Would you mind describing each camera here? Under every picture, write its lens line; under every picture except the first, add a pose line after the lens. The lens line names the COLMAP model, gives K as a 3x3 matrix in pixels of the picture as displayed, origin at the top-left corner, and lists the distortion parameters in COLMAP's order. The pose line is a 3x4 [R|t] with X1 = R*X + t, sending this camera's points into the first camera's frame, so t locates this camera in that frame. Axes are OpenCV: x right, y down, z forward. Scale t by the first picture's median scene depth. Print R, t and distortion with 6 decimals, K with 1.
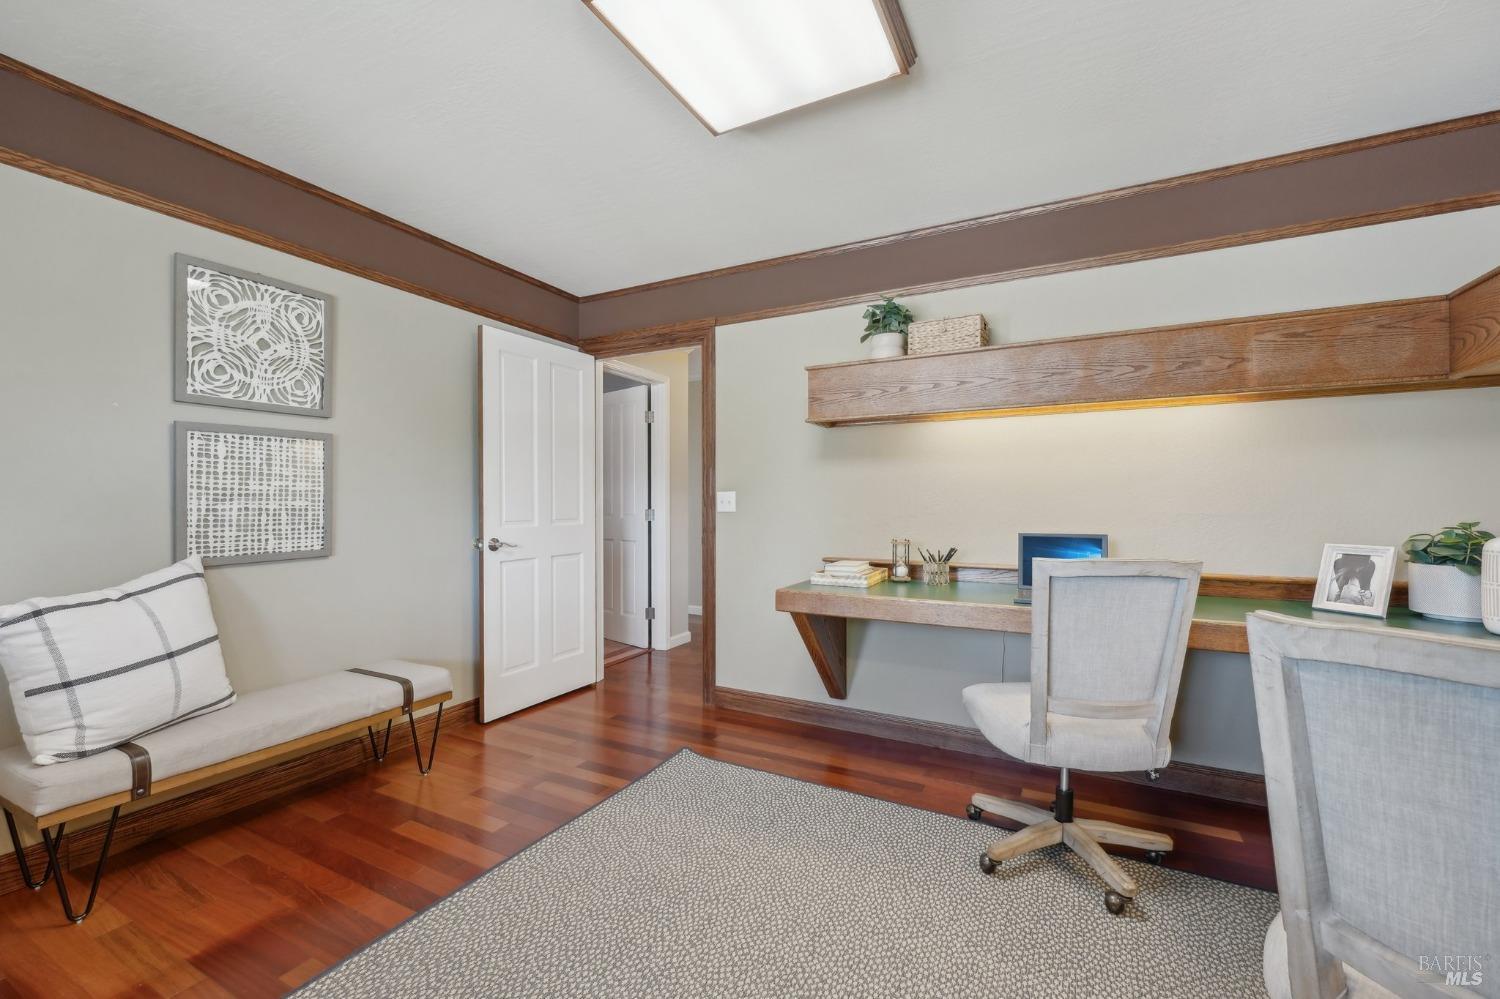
lens RADIAL K [[605.9, 0, 742.9], [0, 605.9, 492.8], [0, 0, 1]] dist [-0.002819, -0.000421]
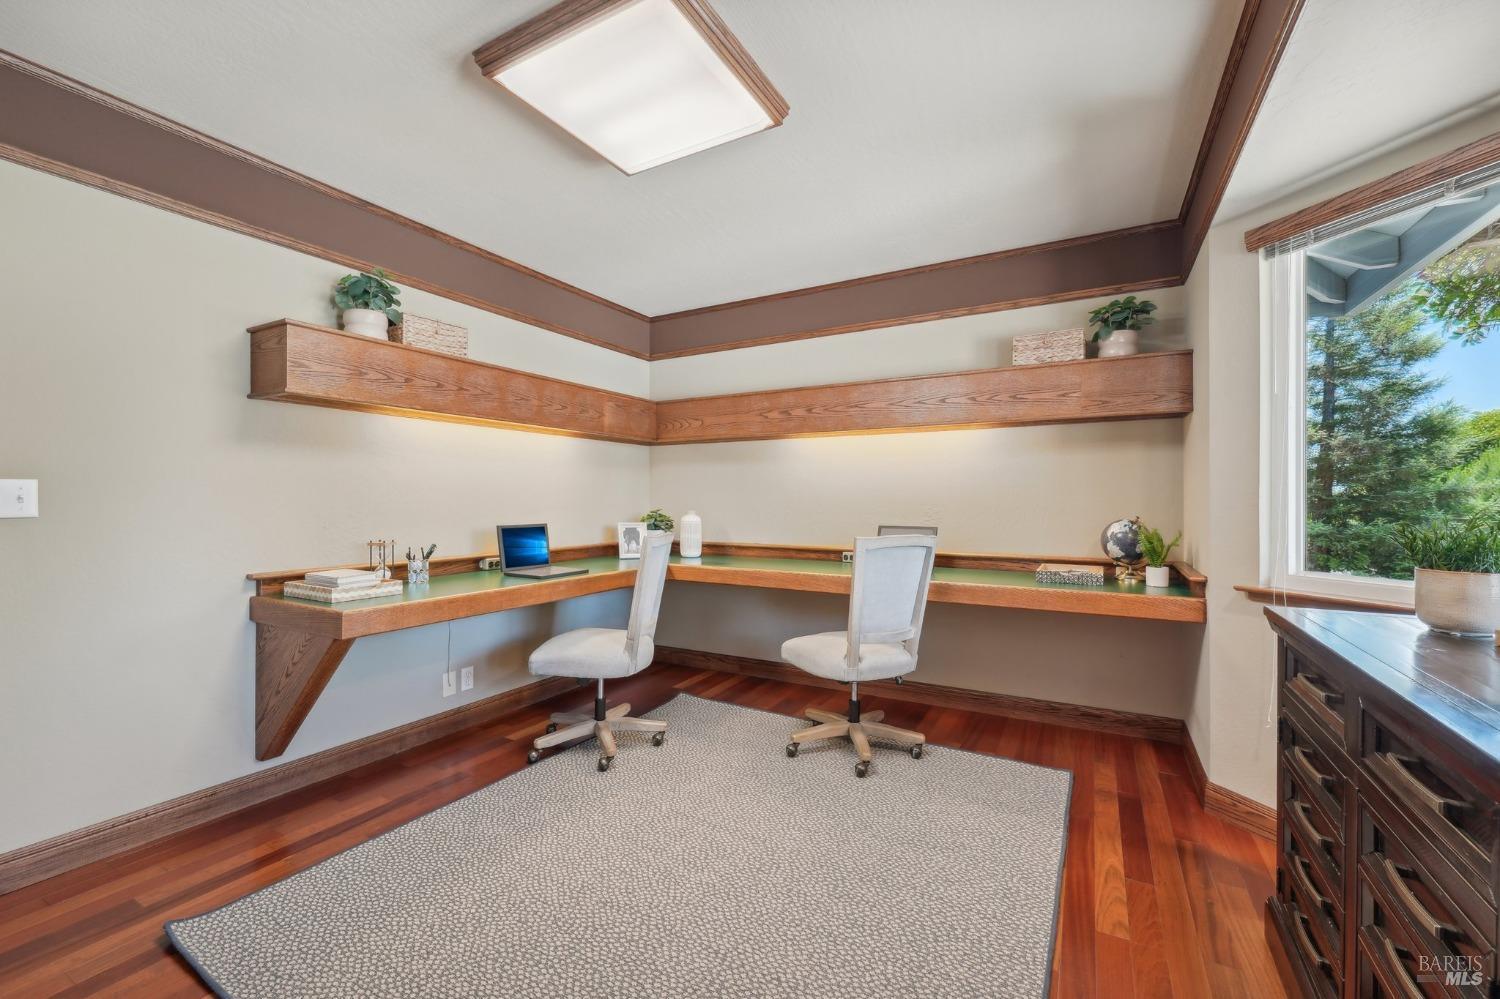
lens RADIAL K [[605.9, 0, 742.9], [0, 605.9, 492.8], [0, 0, 1]] dist [-0.002819, -0.000421]
pose [[0.034275, 0.011759, 0.999343, -0.662259], [-0.018844, 0.999761, -0.011117, 0.005127], [-0.999235, -0.018451, 0.034489, 0.441356]]
